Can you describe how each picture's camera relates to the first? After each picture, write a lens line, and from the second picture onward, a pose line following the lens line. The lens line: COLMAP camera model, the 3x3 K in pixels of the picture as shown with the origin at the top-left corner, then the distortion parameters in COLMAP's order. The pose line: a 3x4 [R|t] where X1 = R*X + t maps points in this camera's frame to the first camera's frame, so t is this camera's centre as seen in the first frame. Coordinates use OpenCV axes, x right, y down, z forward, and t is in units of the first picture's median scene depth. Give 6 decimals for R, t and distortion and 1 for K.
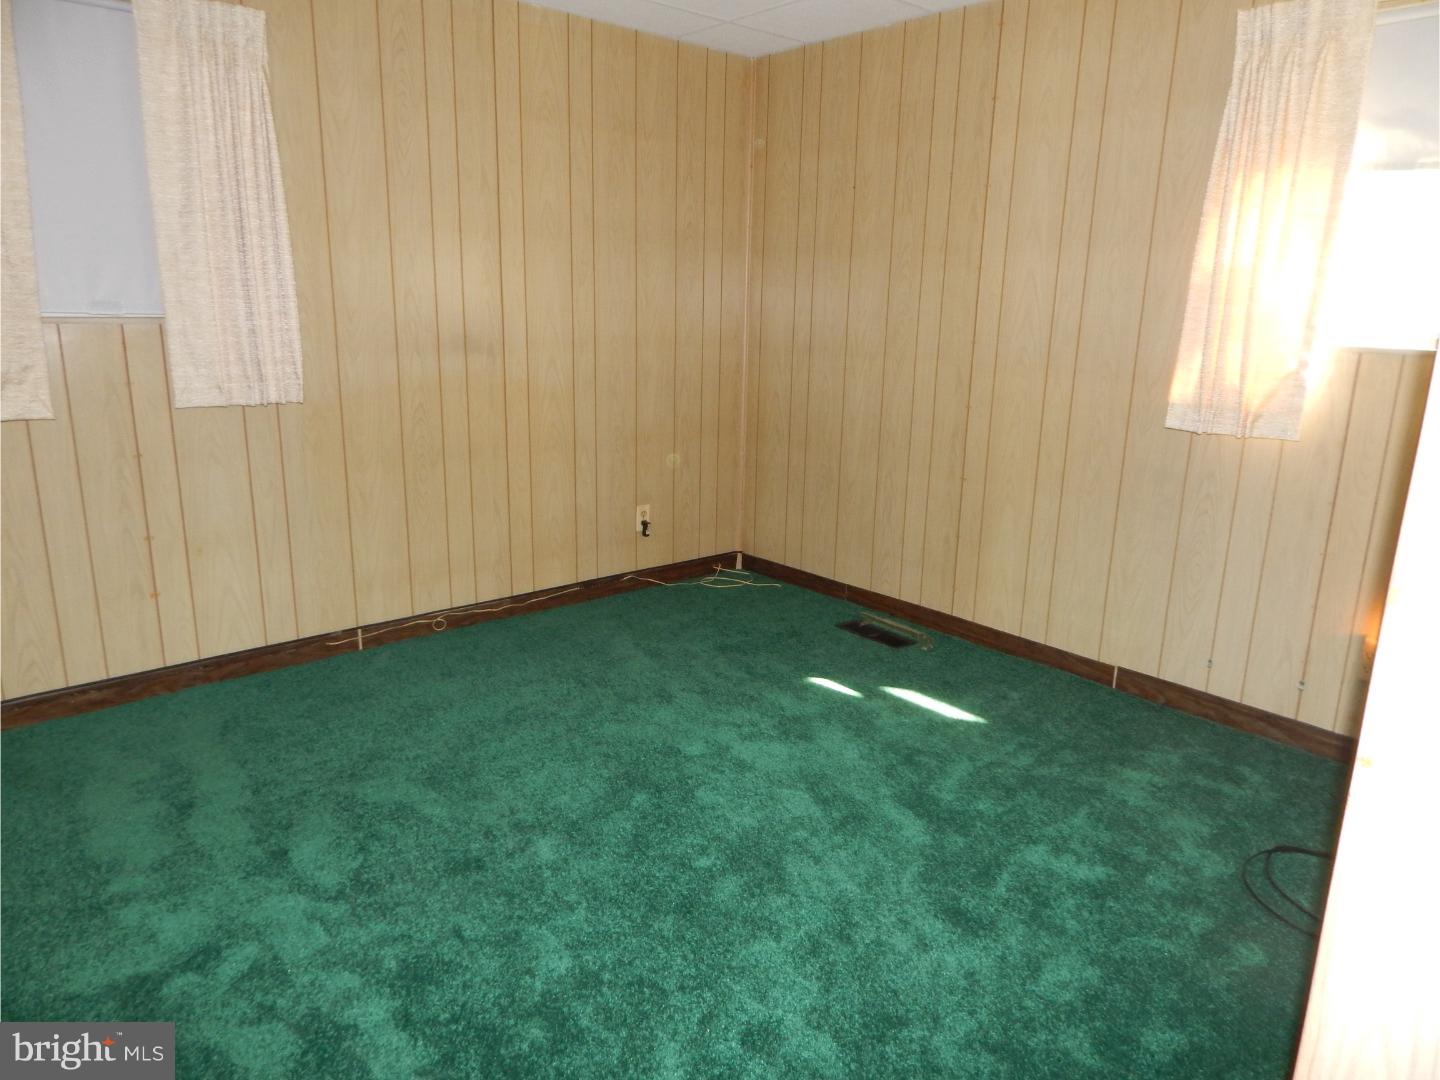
lens RADIAL K [[957.5, 0, 728.8], [0, 957.5, 539.7], [0, 0, 1]] dist [0.003681, 0.002748]
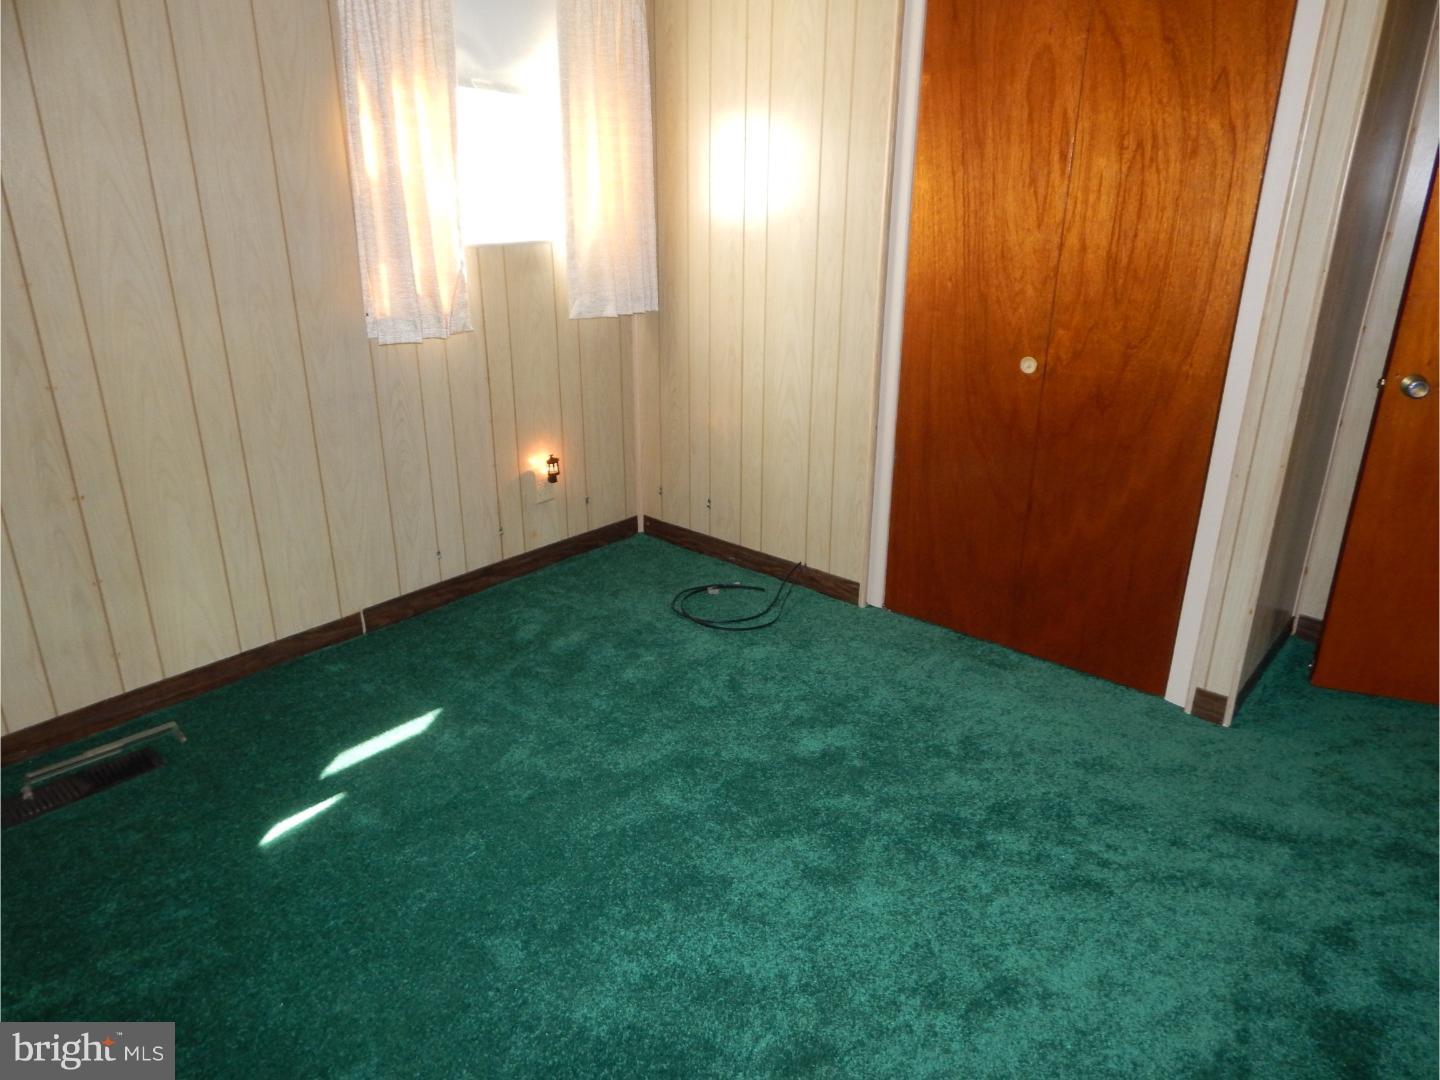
lens RADIAL K [[919.8, 0, 720.0], [0, 919.8, 540.0], [0, 0, 1]] dist [-0.000016, -0.001262]
pose [[-0.133337, -0.374669, 0.917521, -0.448572], [0.238415, 0.886474, 0.396638, -0.206051], [-0.961966, 0.271638, -0.028873, 0.687665]]
